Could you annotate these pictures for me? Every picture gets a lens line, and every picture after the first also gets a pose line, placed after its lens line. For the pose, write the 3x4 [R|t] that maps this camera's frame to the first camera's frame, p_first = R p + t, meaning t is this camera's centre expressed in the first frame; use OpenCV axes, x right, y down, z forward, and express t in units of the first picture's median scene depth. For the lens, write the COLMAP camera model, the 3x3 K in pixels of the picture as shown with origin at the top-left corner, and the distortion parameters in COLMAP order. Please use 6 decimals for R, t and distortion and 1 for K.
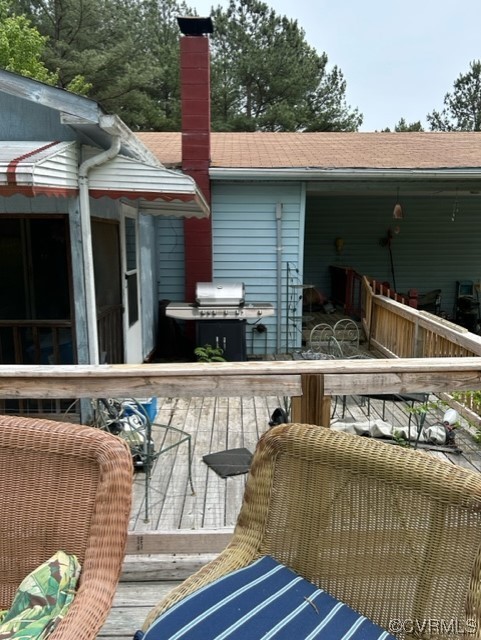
lens RADIAL K [[483.4, 0, 239.7], [0, 483.4, 316.4], [0, 0, 1]] dist [0.065055, -0.074255]
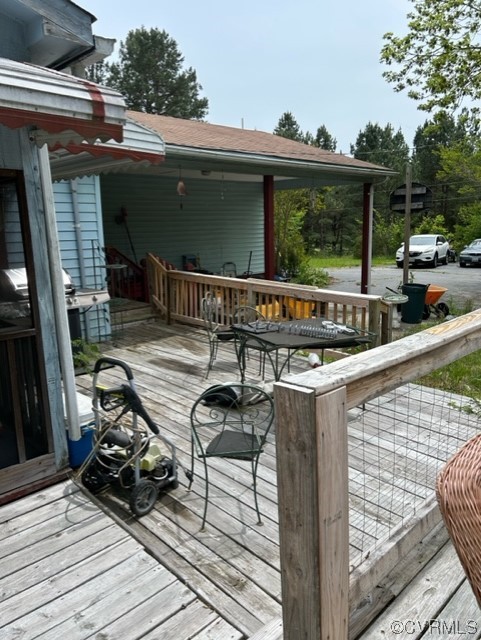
lens RADIAL K [[483.4, 0, 244.3], [0, 483.4, 315.5], [0, 0, 1]] dist [0.065055, -0.074255]
pose [[0.726406, -0.142933, 0.672238, -0.670280], [0.119456, 0.989504, 0.081308, -0.030162], [-0.676804, 0.021240, 0.735857, 0.316266]]
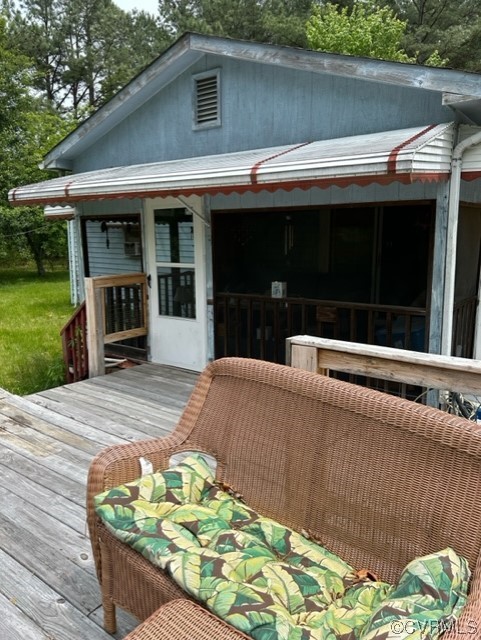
lens RADIAL K [[483.4, 0, 245.5], [0, 483.4, 318.5], [0, 0, 1]] dist [0.065055, -0.074255]
pose [[0.796868, 0.102127, -0.595460, -0.054767], [-0.084635, 0.994760, 0.057350, 0.002585], [0.598196, 0.004697, 0.801336, -0.006071]]
